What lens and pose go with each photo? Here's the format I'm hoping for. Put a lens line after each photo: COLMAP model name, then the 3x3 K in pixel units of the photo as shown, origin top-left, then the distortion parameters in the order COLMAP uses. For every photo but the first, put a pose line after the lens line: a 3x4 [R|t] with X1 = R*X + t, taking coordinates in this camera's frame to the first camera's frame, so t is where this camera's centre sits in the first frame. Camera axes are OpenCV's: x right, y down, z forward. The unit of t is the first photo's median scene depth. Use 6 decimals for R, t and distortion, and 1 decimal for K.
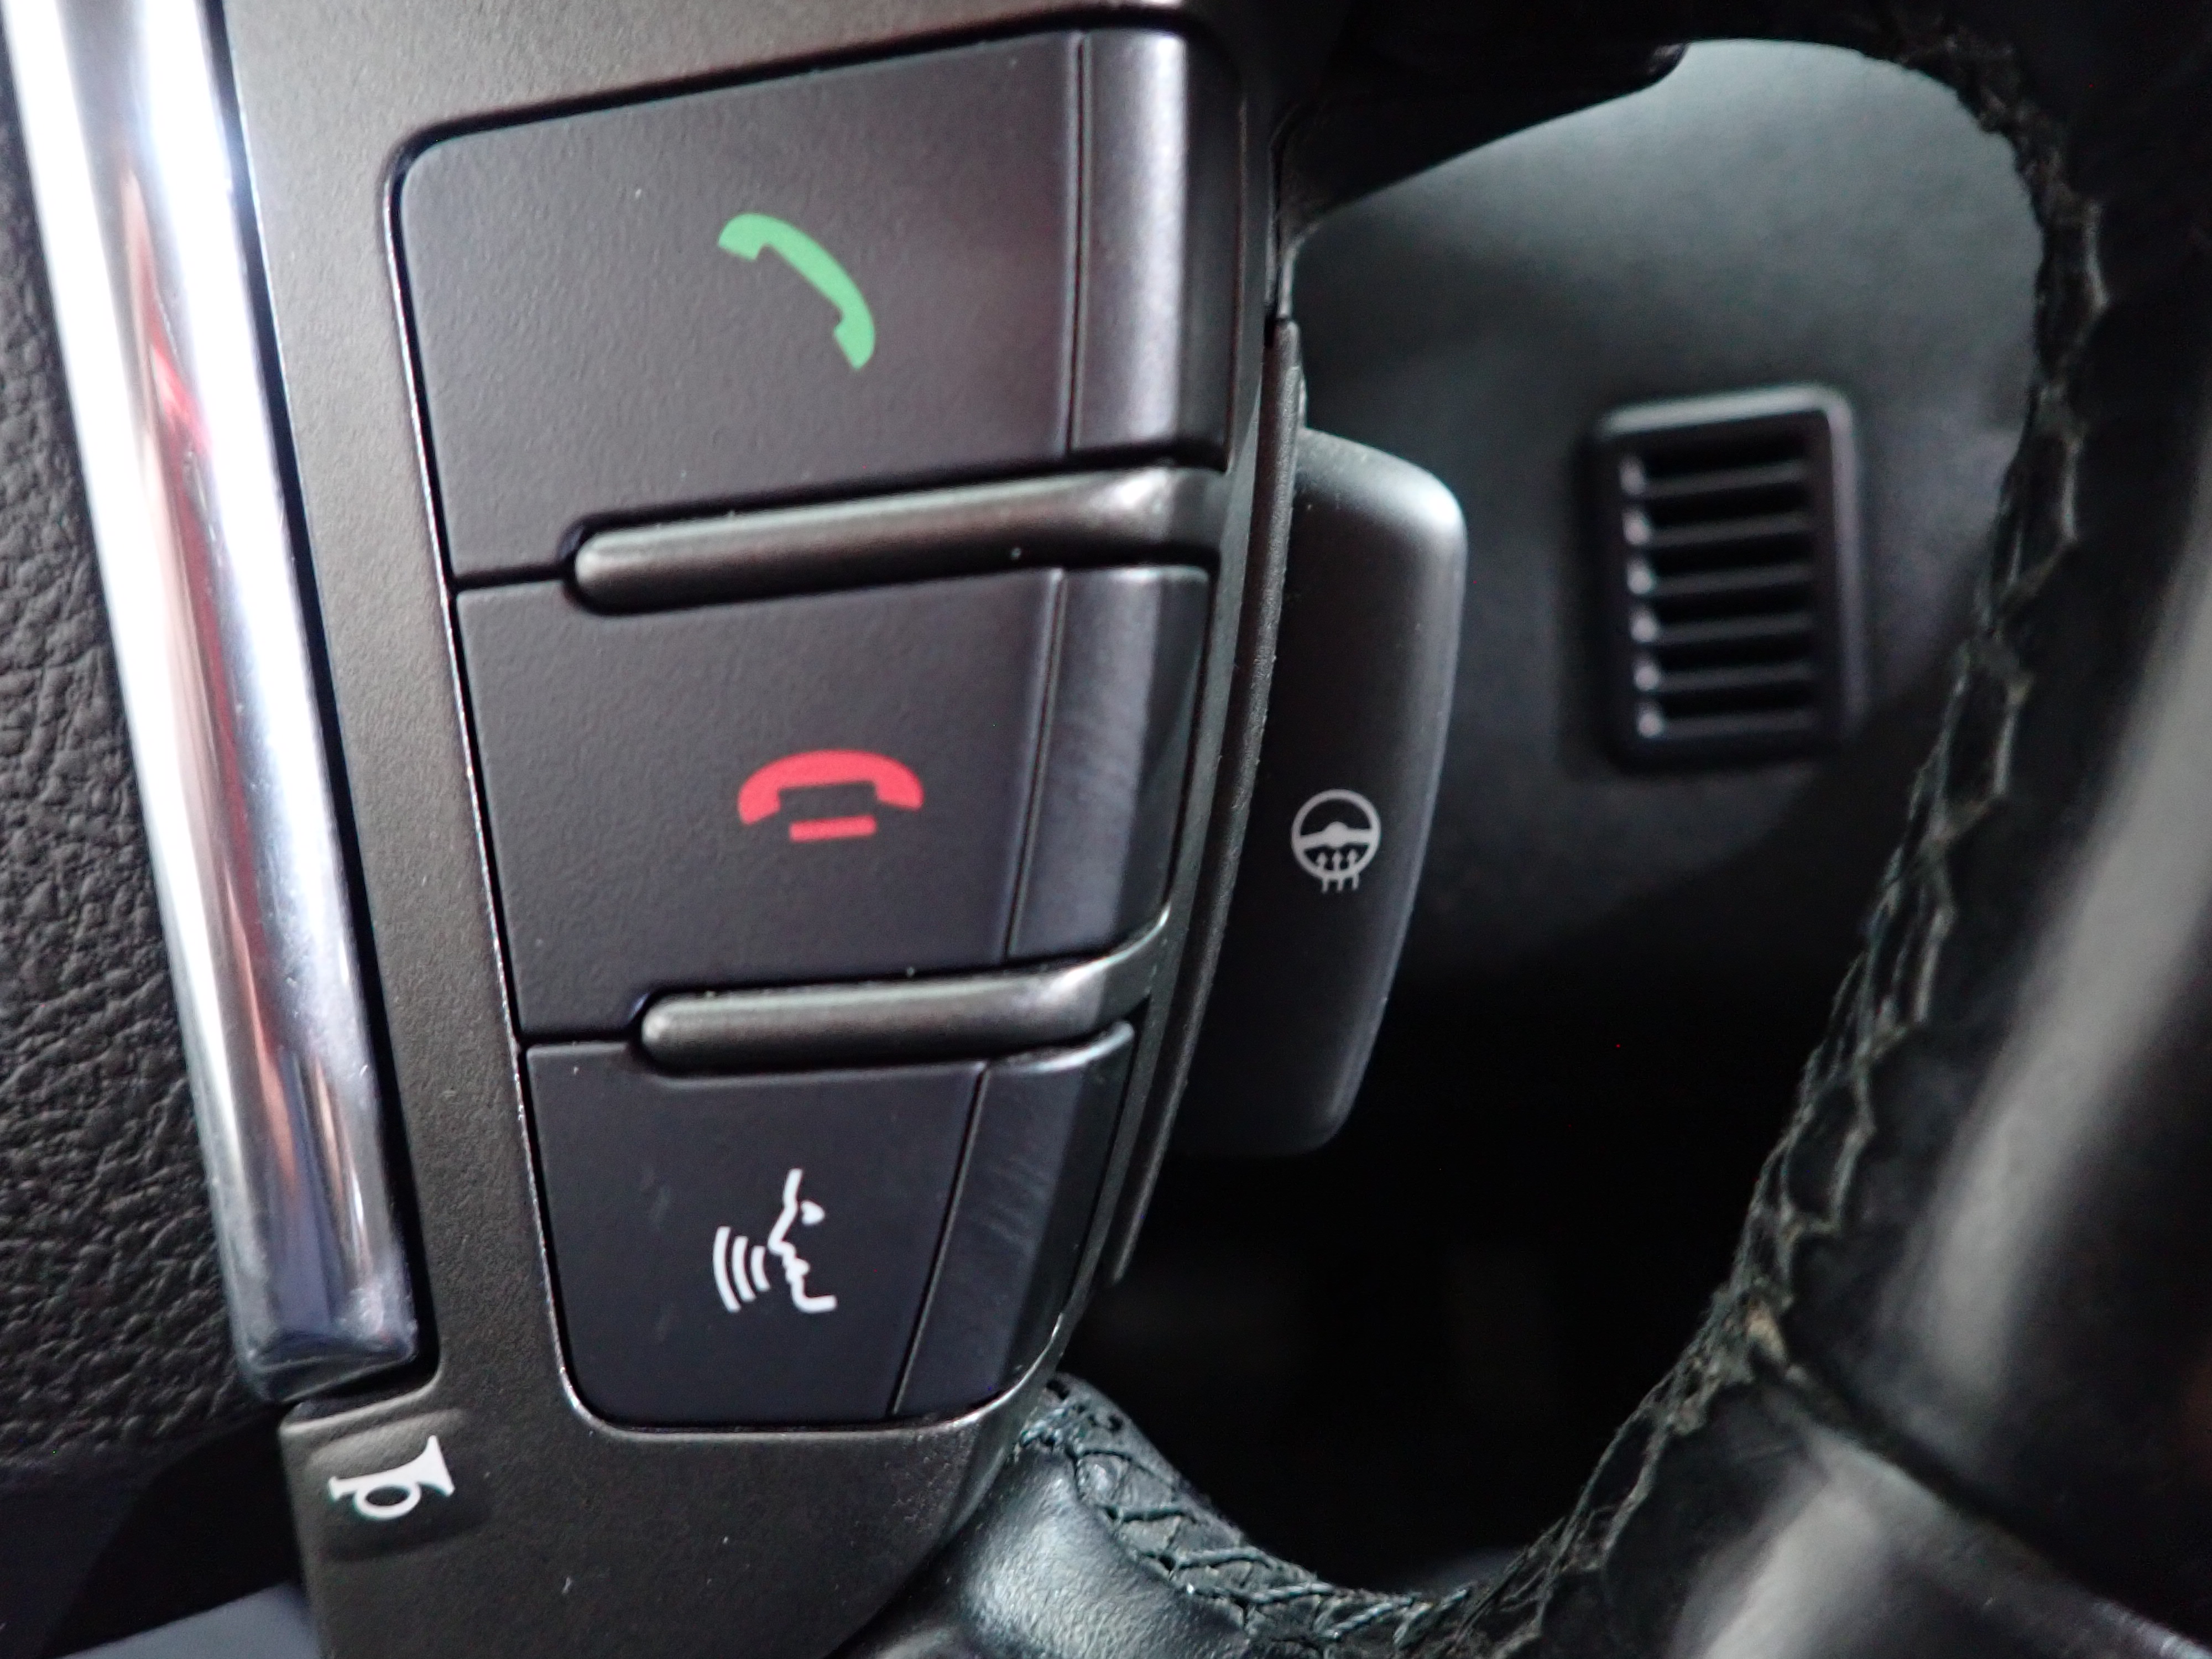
lens RADIAL K [[1605.4, 0, 1106.0], [0, 1605.4, 829.5], [0, 0, 1]] dist [-0.006191, 0.001210]
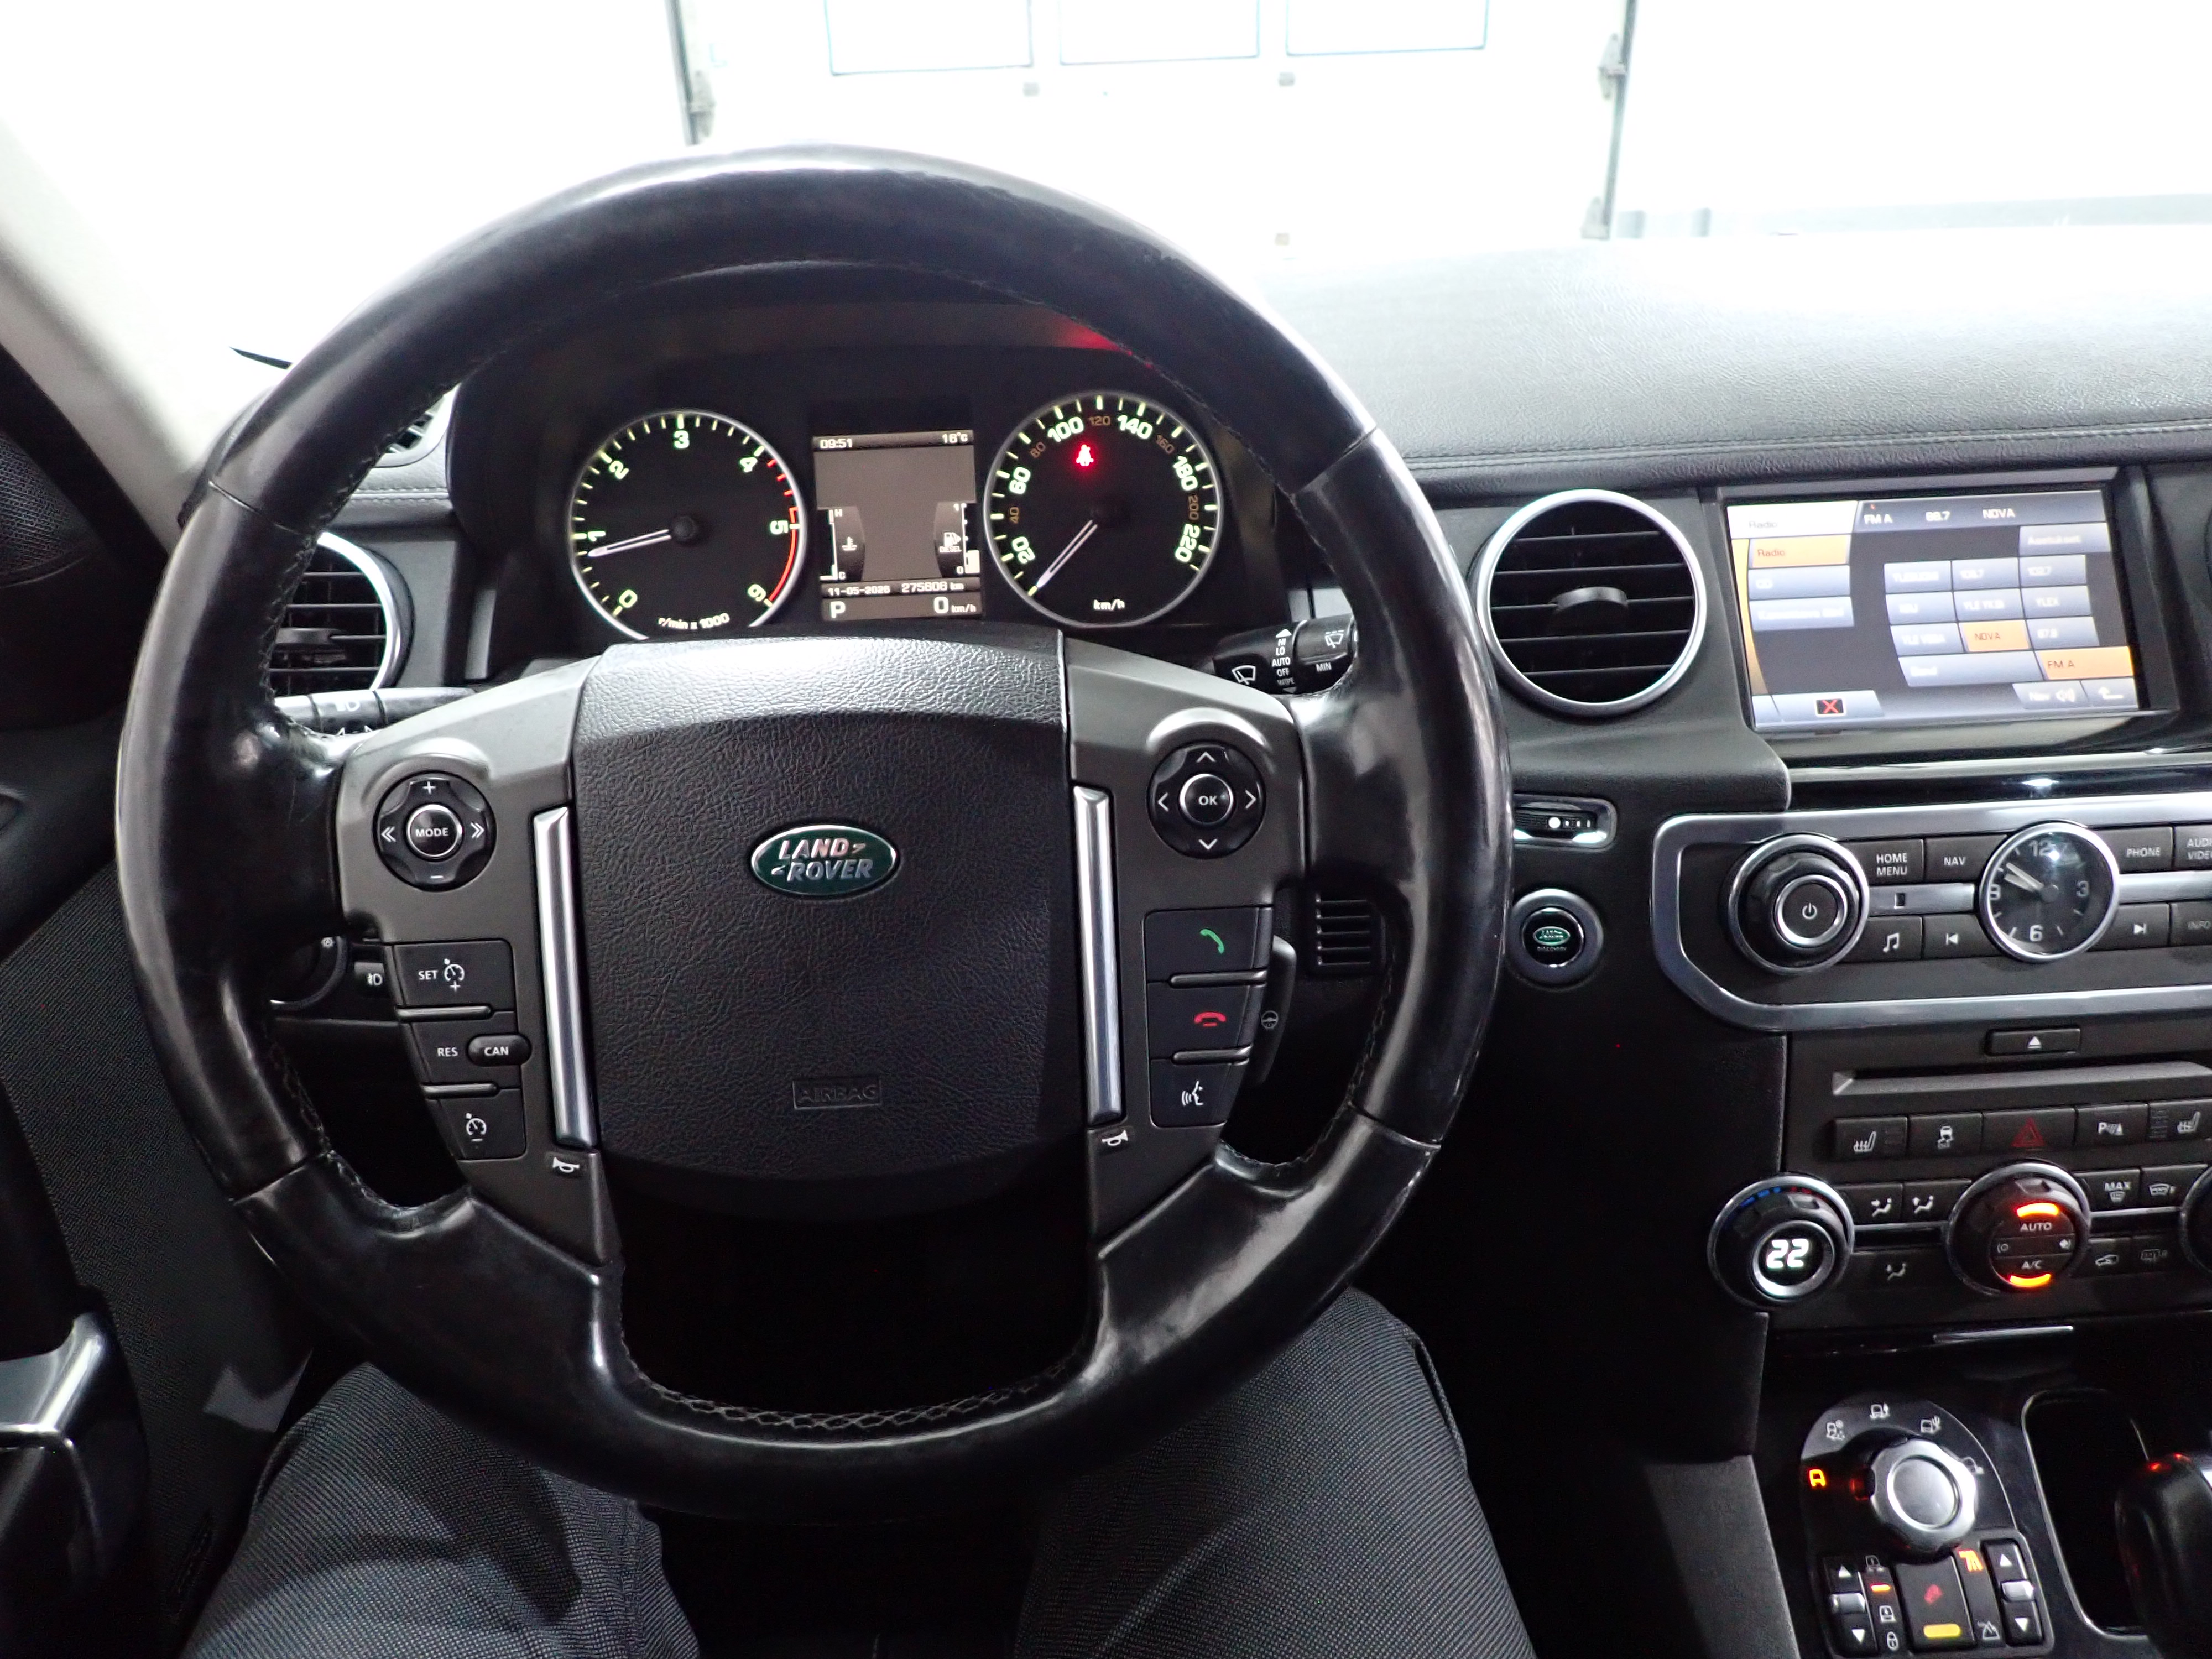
lens RADIAL K [[1605.4, 0, 1106.0], [0, 1605.4, 829.5], [0, 0, 1]] dist [-0.006191, 0.001210]
pose [[0.972756, 0.042975, 0.227815, -1.937993], [-0.034091, 0.998502, -0.042793, -0.457802], [-0.229312, 0.033861, 0.972764, -4.790869]]
